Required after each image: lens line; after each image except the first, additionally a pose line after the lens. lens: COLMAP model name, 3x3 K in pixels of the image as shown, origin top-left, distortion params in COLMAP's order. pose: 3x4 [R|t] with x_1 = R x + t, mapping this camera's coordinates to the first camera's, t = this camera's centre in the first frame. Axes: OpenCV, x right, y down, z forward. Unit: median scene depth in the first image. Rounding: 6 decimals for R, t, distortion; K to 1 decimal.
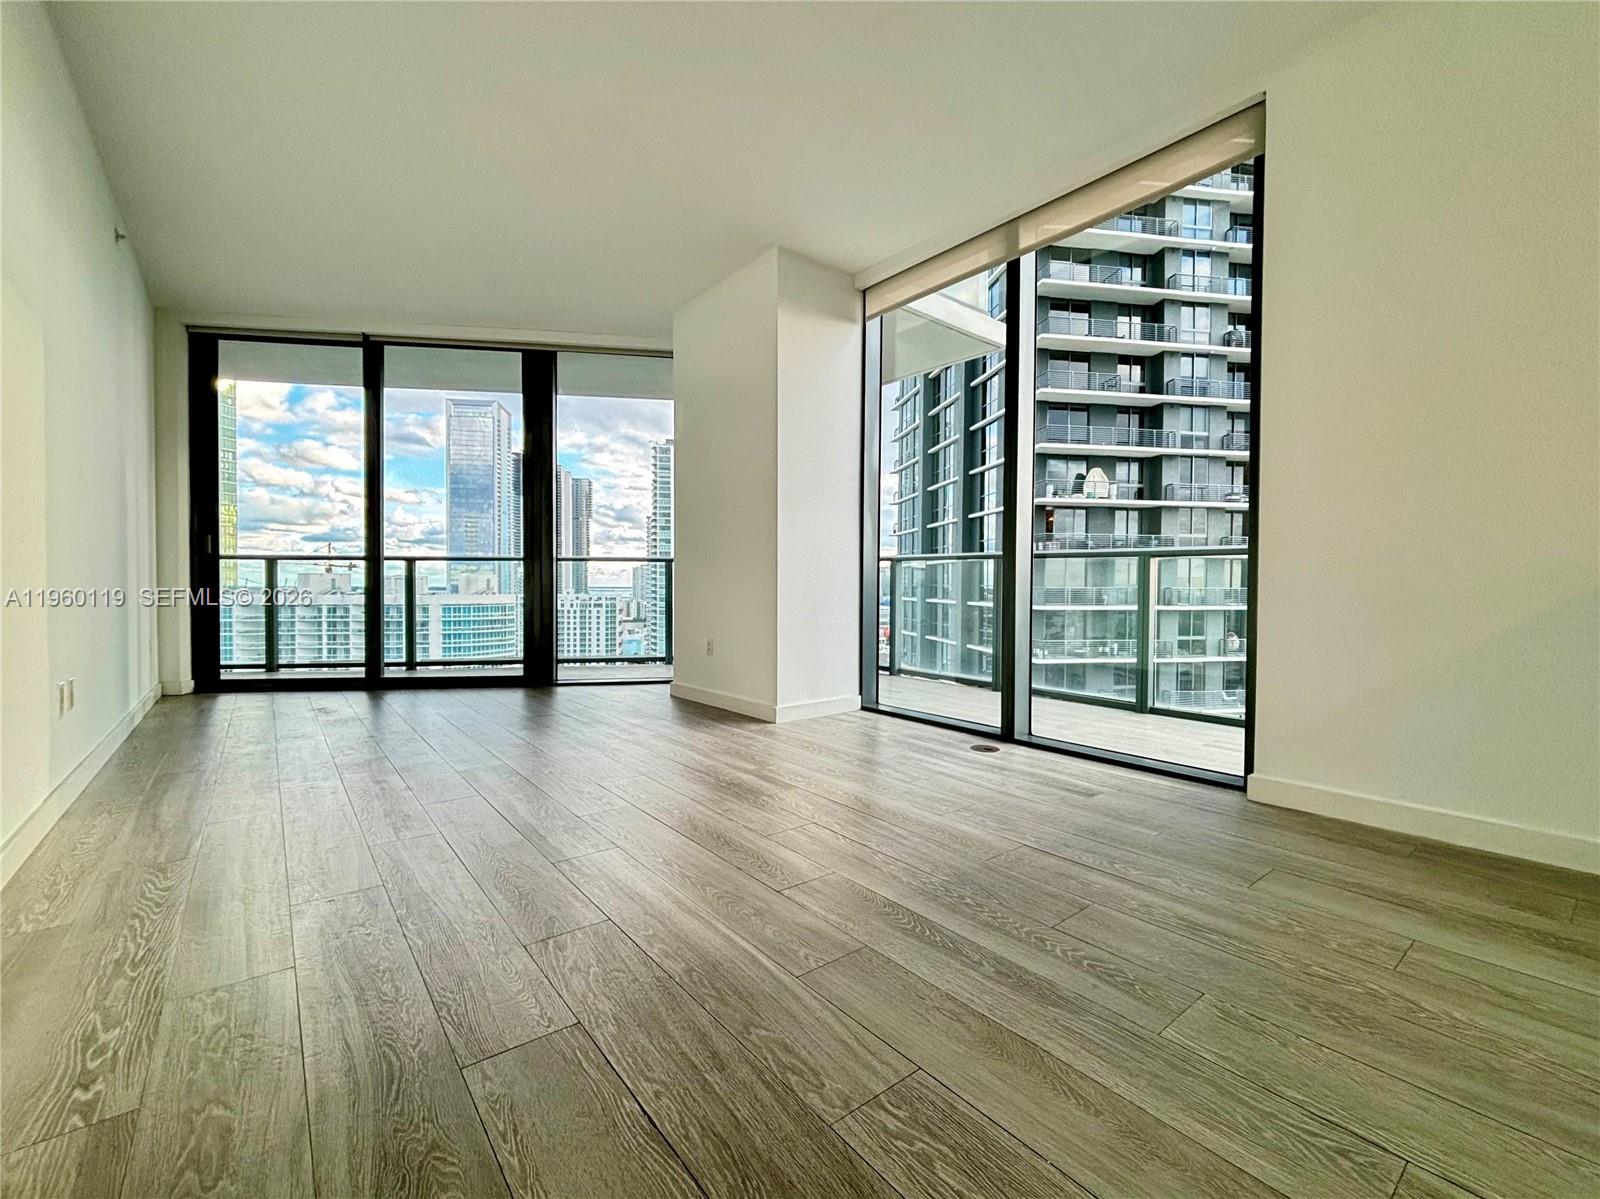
lens RADIAL K [[677.3, 0, 786.2], [0, 677.3, 606.1], [0, 0, 1]] dist [-0.003419, 0.003002]
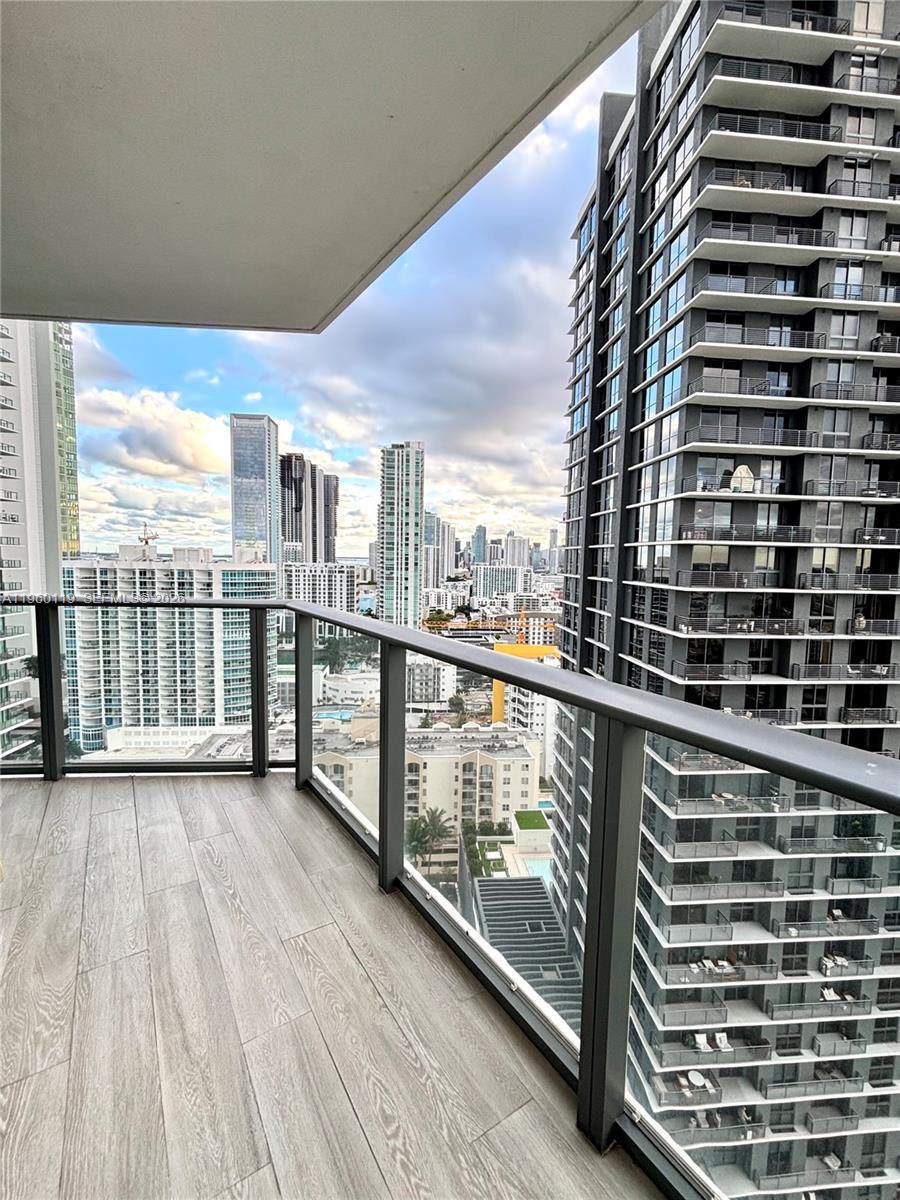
lens RADIAL K [[508.0, 0, 457.7], [0, 508.0, 603.5], [0, 0, 1]] dist [-0.003419, 0.003002]
pose [[0.998340, 0.020872, -0.053678, 0.035464], [-0.017692, 0.998098, 0.059054, -0.016176], [0.054808, -0.058006, 0.996811, 0.120237]]
